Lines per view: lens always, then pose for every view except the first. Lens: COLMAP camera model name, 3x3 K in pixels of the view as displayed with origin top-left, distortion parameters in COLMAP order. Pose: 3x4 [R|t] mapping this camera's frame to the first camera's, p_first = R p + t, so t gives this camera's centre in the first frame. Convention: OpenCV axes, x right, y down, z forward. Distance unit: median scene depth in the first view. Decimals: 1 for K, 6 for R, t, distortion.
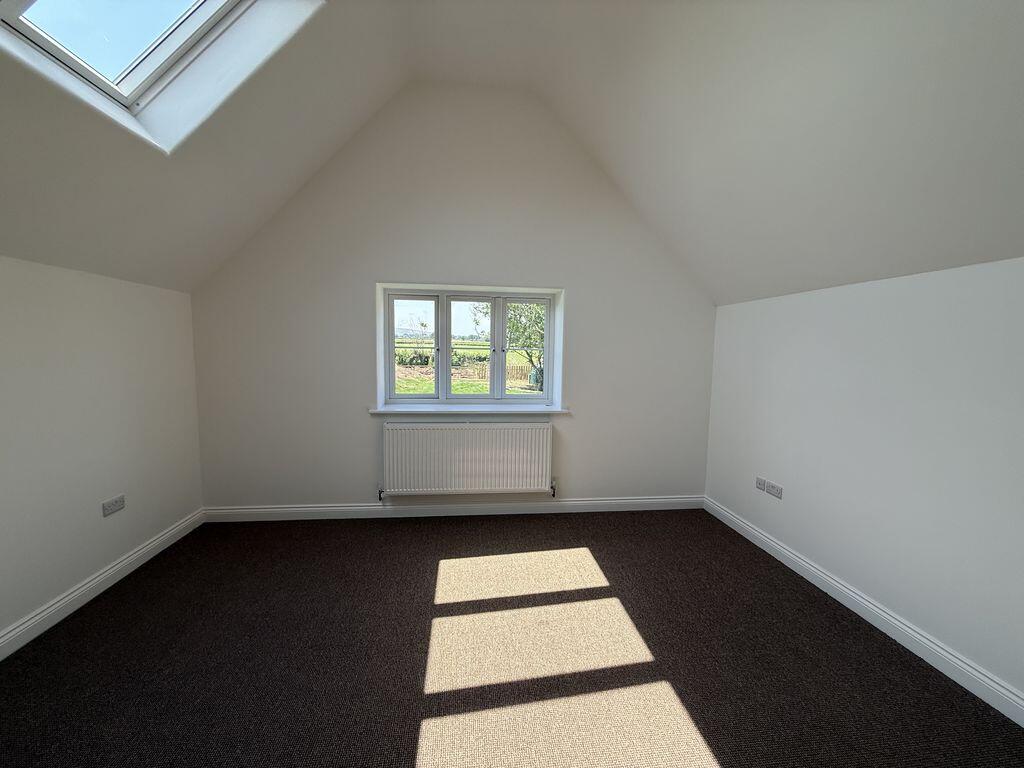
lens RADIAL K [[413.6, 0, 507.7], [0, 413.6, 390.9], [0, 0, 1]] dist [-0.004794, -0.000083]
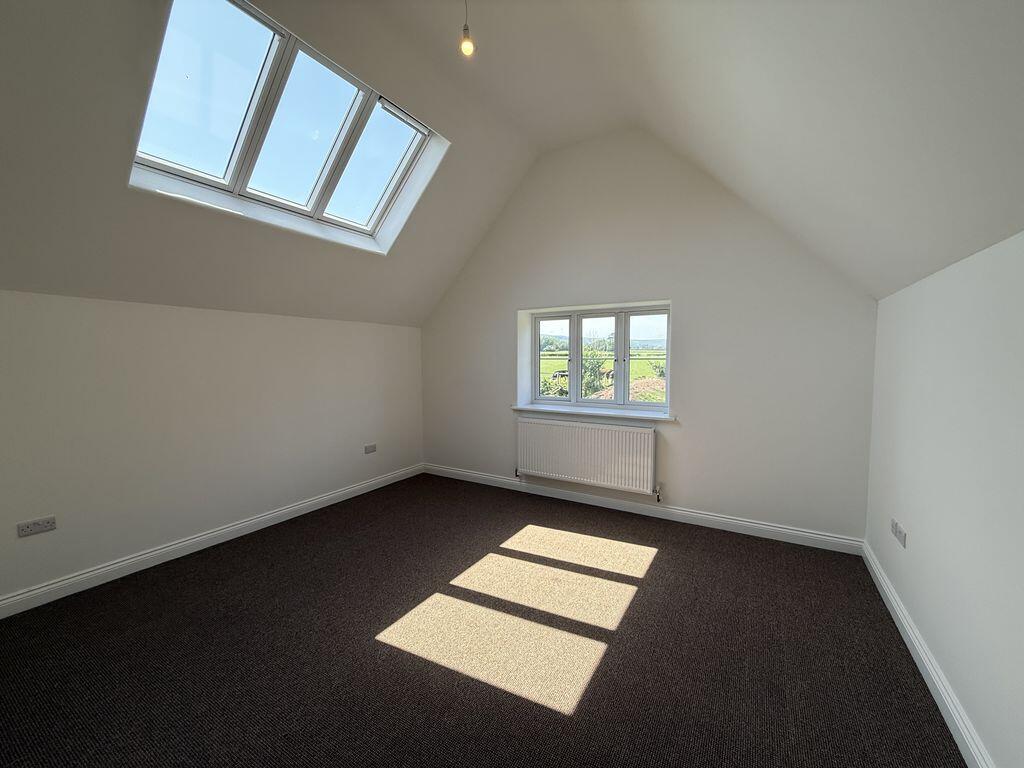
lens RADIAL K [[413.6, 0, 502.3], [0, 413.6, 390.3], [0, 0, 1]] dist [-0.004794, -0.000083]
pose [[0.786430, 0.031132, -0.616894, 0.446092], [-0.049599, 0.998687, -0.012830, 0.012875], [0.615685, 0.040687, 0.786941, -0.061195]]
